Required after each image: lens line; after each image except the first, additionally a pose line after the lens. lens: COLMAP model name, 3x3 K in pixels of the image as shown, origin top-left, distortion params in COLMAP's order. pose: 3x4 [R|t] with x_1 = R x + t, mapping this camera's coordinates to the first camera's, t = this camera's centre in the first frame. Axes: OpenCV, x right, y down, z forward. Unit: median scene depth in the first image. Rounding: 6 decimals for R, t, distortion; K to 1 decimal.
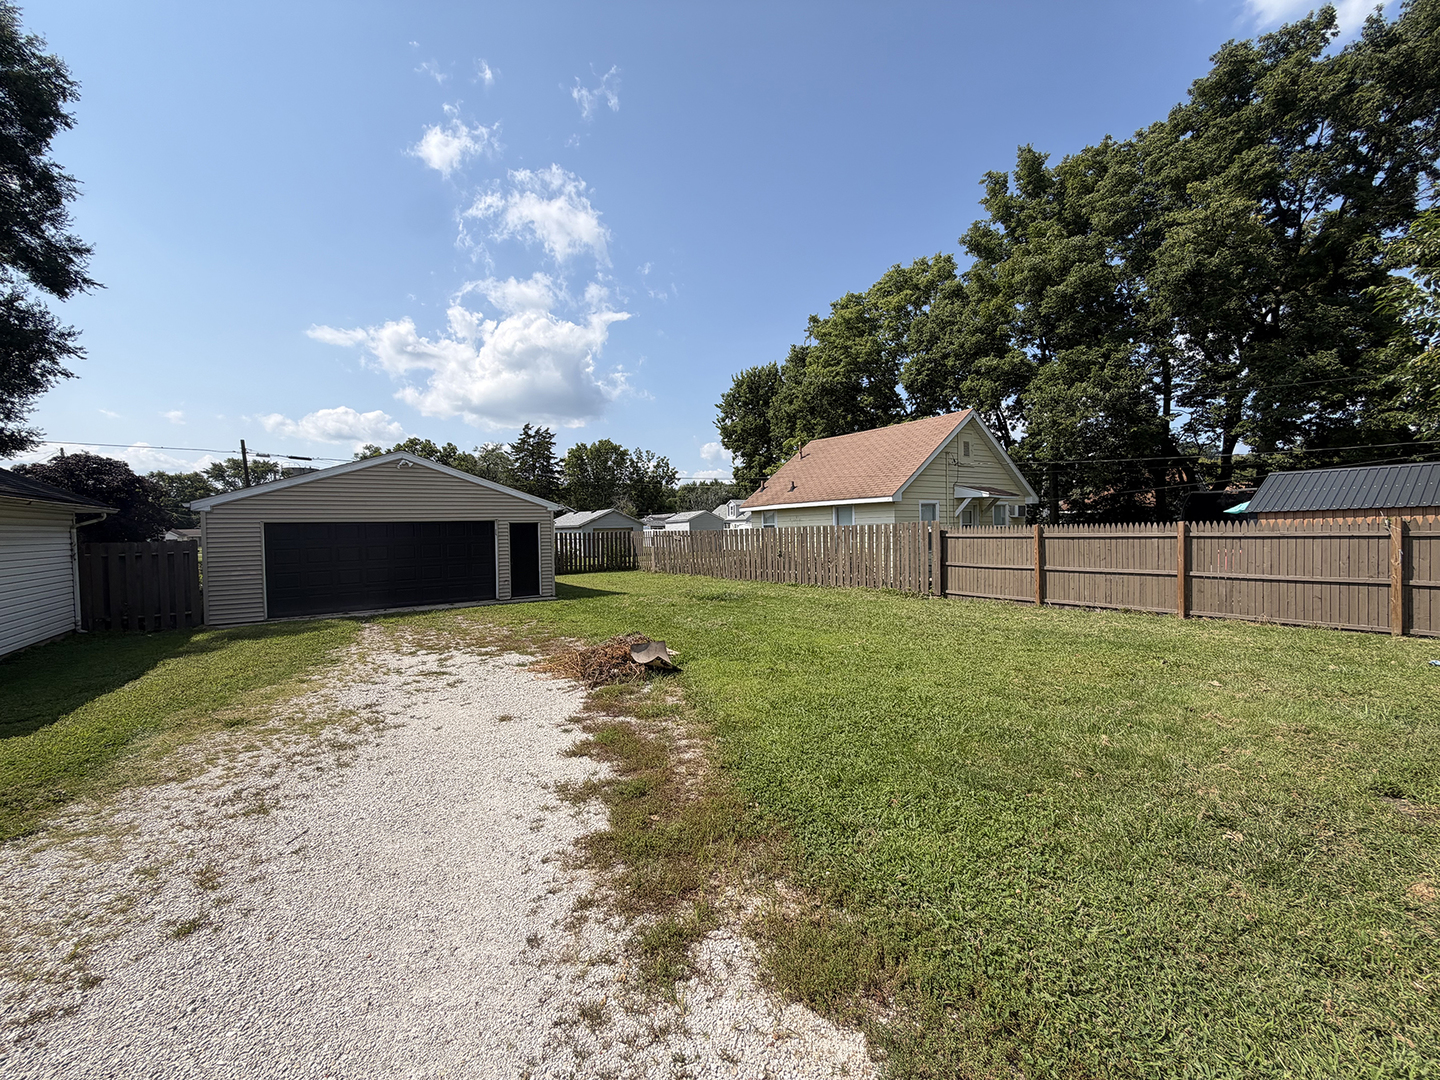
lens RADIAL K [[577.0, 0, 718.8], [0, 577.0, 545.6], [0, 0, 1]] dist [-0.003041, -0.000133]
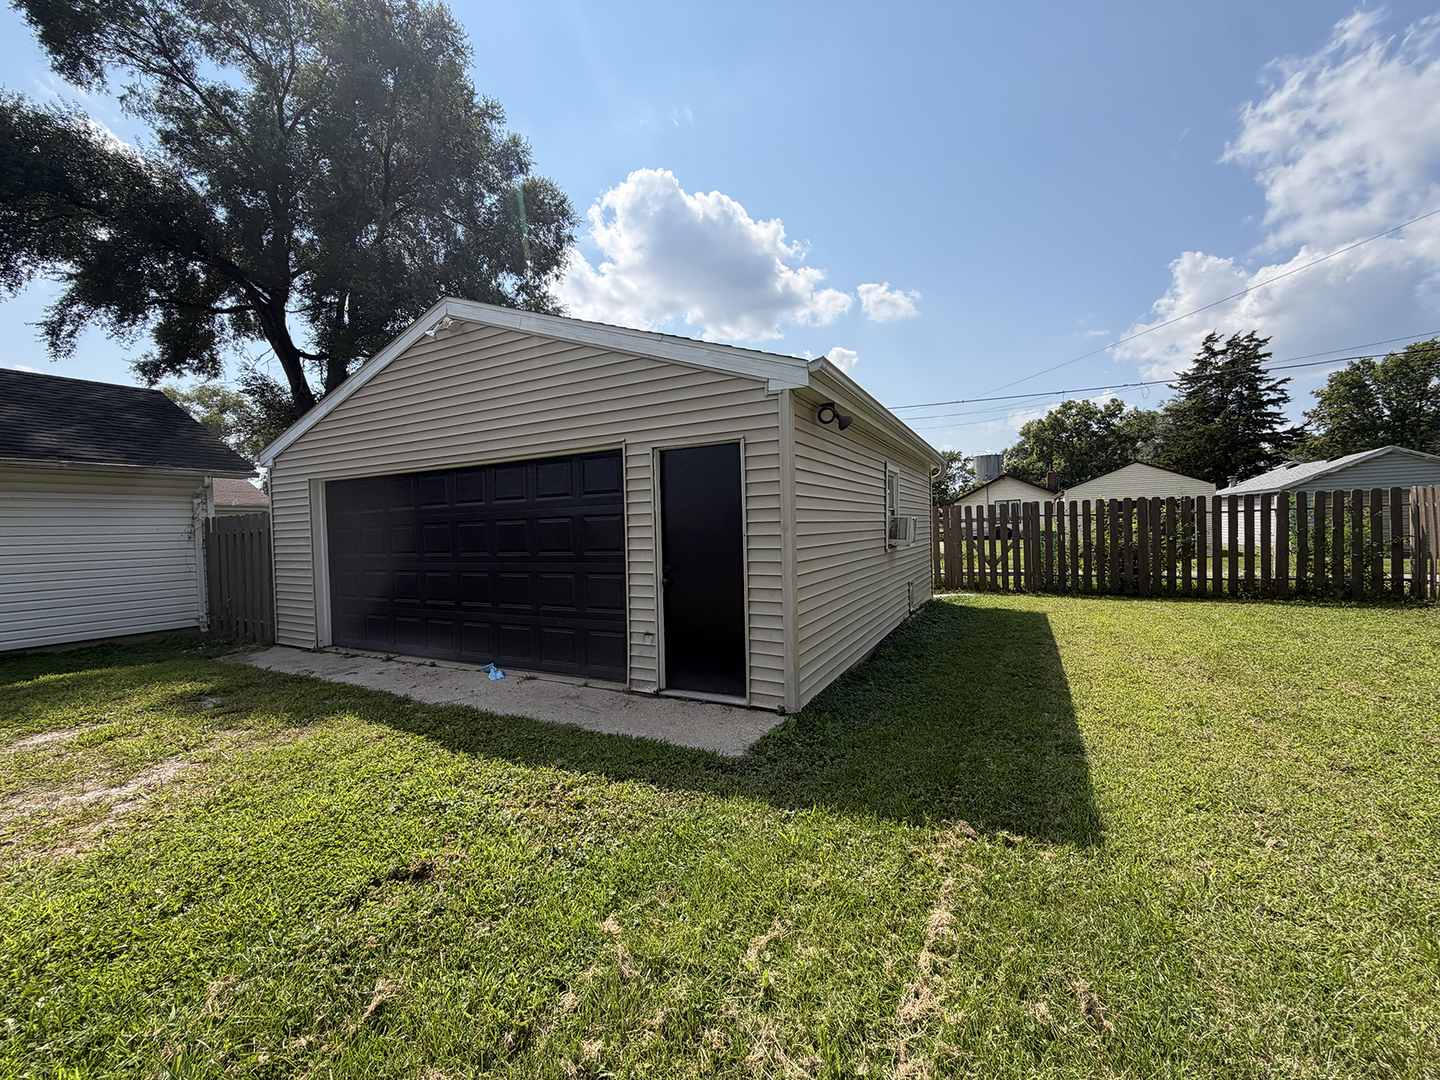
lens RADIAL K [[577.0, 0, 717.1], [0, 577.0, 542.9], [0, 0, 1]] dist [-0.003041, -0.000133]
pose [[0.459452, 0.029023, -0.887728, -0.040447], [-0.007174, 0.999555, 0.028966, 0.001336], [0.888174, -0.006940, 0.459455, 0.514067]]
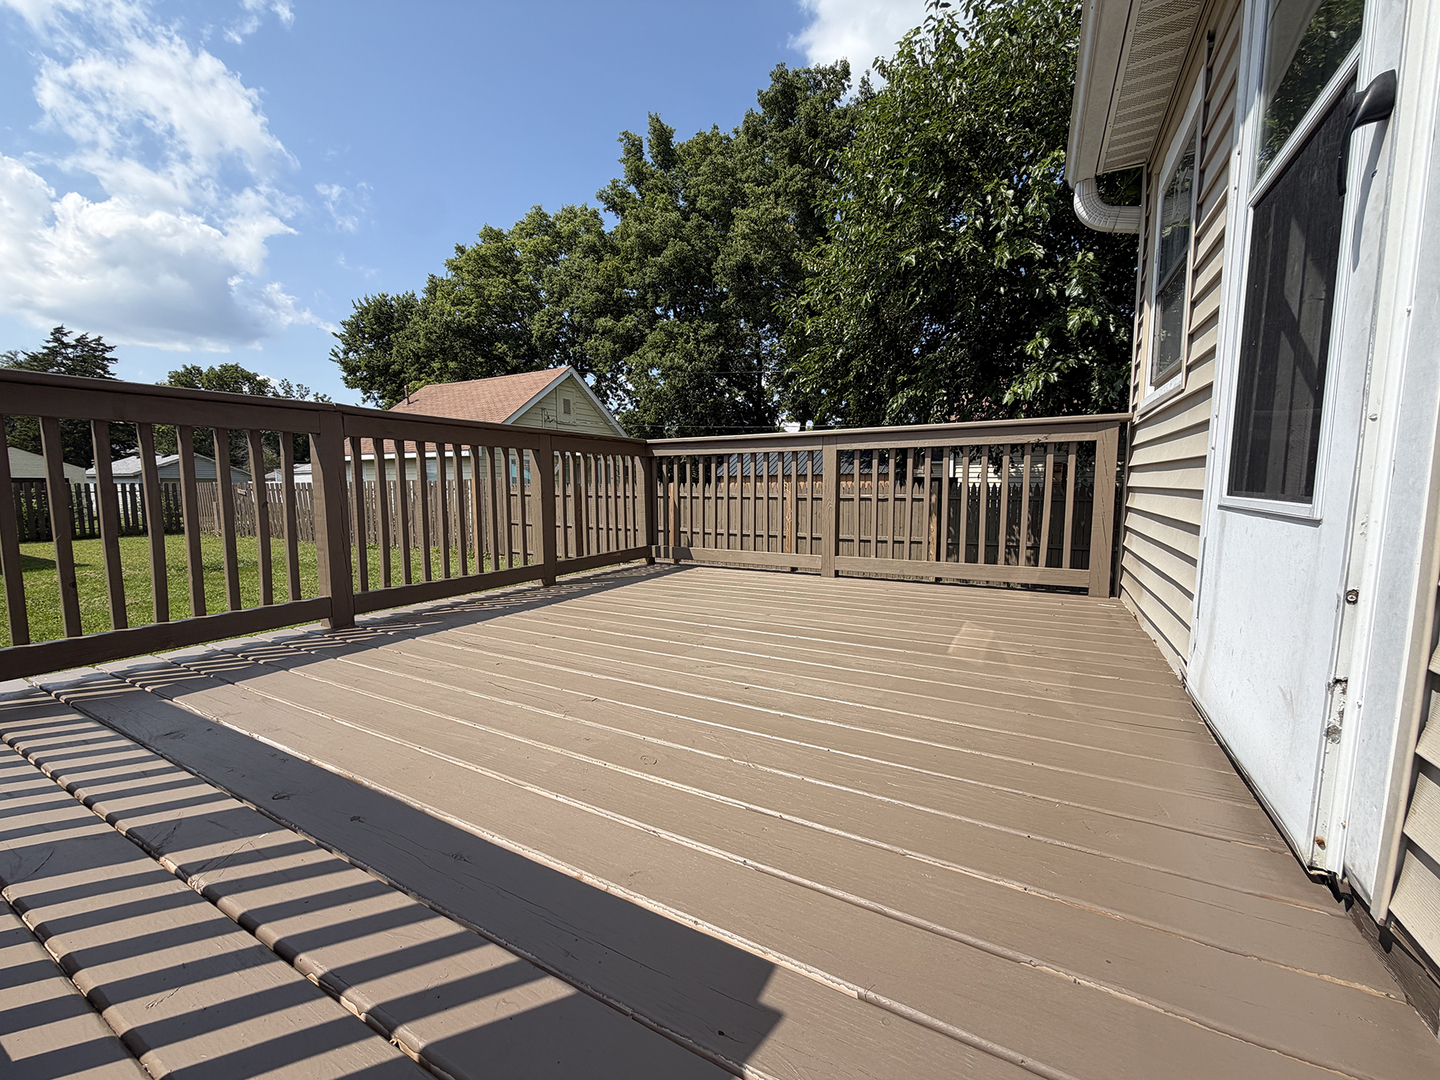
lens RADIAL K [[577.0, 0, 724.4], [0, 577.0, 541.8], [0, 0, 1]] dist [-0.003041, -0.000133]
pose [[0.890899, -0.026458, 0.453430, 0.143813], [-0.004747, 0.997705, 0.067543, -0.001816], [-0.454176, -0.062326, 0.888729, -0.018004]]
